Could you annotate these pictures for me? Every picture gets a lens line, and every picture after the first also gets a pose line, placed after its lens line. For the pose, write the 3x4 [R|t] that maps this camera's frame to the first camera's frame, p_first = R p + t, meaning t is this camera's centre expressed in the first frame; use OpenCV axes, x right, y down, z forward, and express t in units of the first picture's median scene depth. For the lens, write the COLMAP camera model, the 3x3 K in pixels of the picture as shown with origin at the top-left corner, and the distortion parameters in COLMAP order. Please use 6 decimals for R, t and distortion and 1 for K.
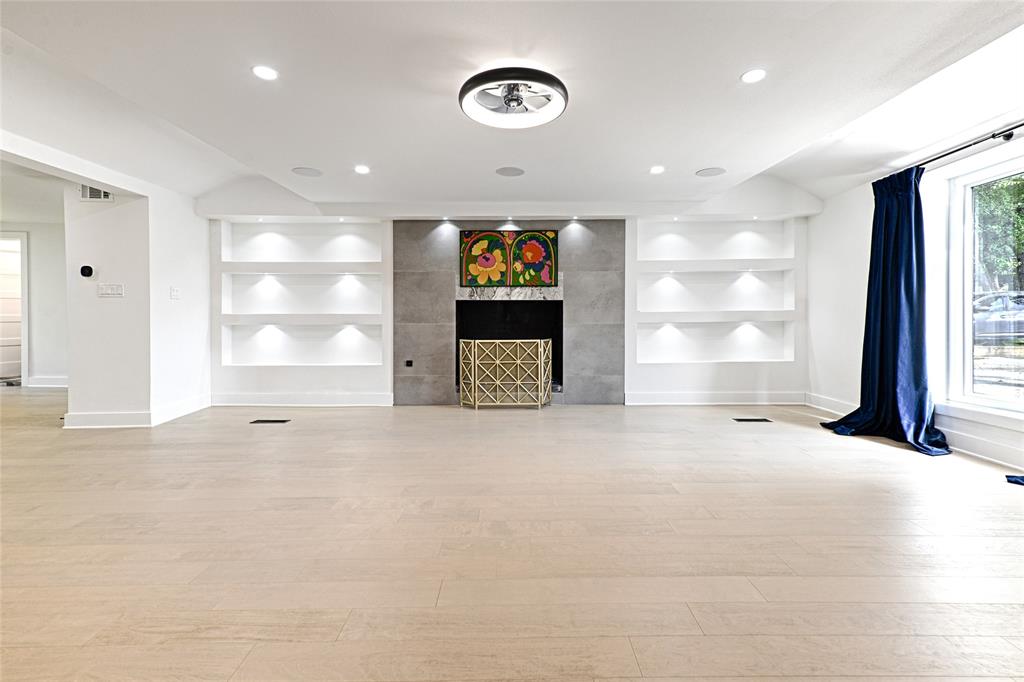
lens RADIAL K [[435.0, 0, 512.1], [0, 435.0, 321.1], [0, 0, 1]] dist [0.002727, 0.000238]
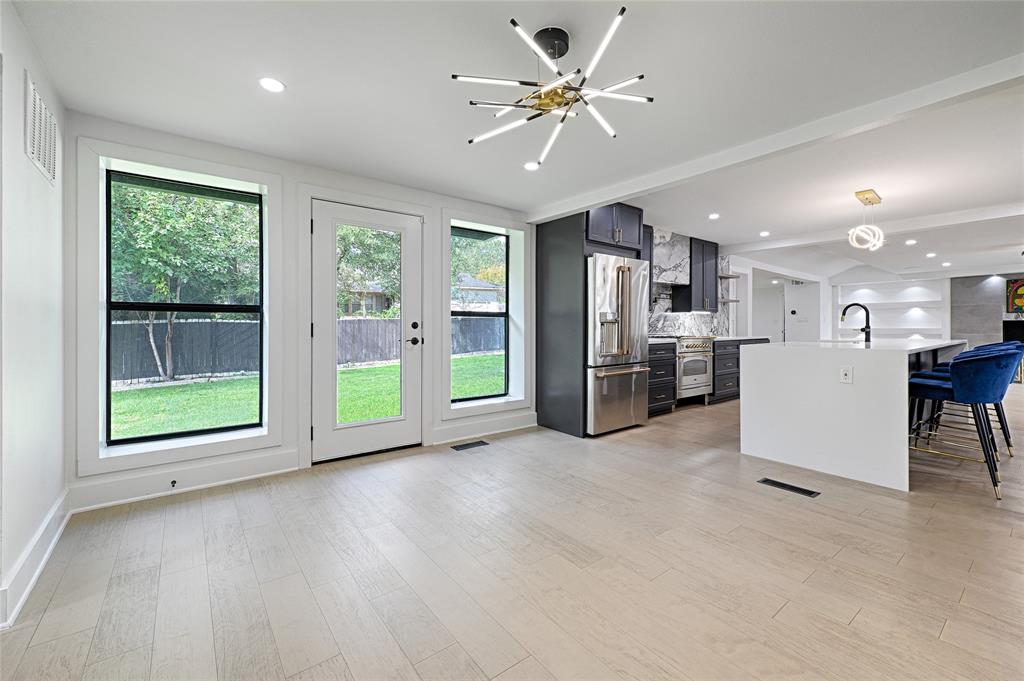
lens RADIAL K [[420.8, 0, 520.7], [0, 420.8, 326.3], [0, 0, 1]] dist [0.010729, 0.000060]
pose [[0.630348, 0.000134, -0.776313, -0.021196], [-0.005970, 0.999971, -0.004675, -0.005815], [0.776290, 0.007582, 0.630330, -1.553156]]
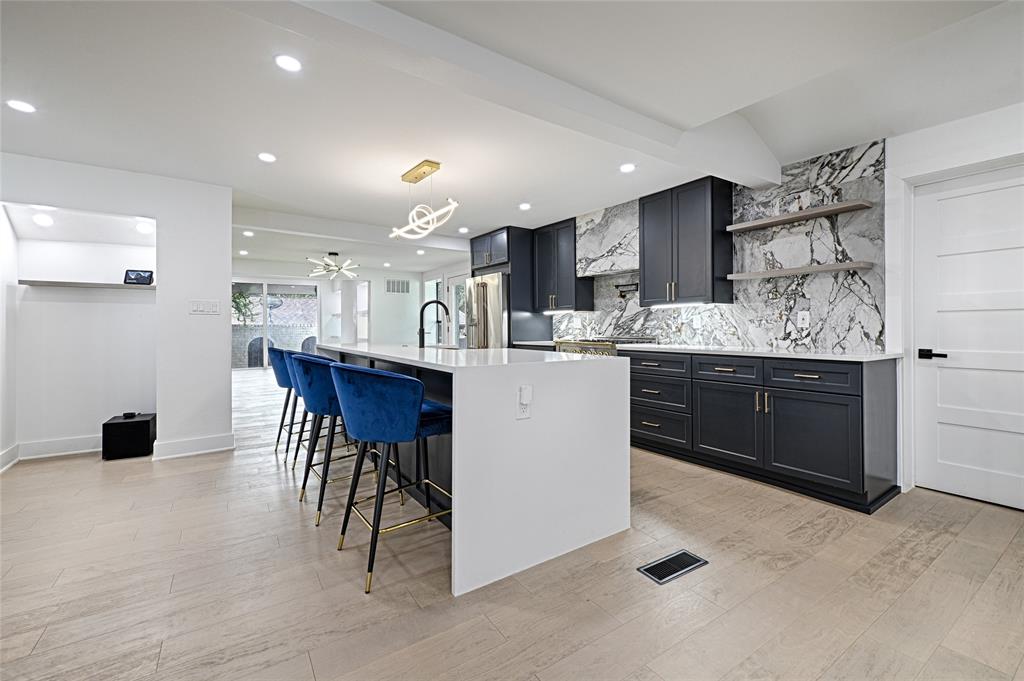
lens RADIAL K [[420.8, 0, 512.6], [0, 420.8, 332.1], [0, 0, 1]] dist [0.010729, 0.000060]
pose [[-0.821052, 0.001404, -0.570851, 0.073976], [-0.007525, 0.999883, 0.013283, -0.023799], [0.570803, 0.015201, -0.820946, 1.734708]]
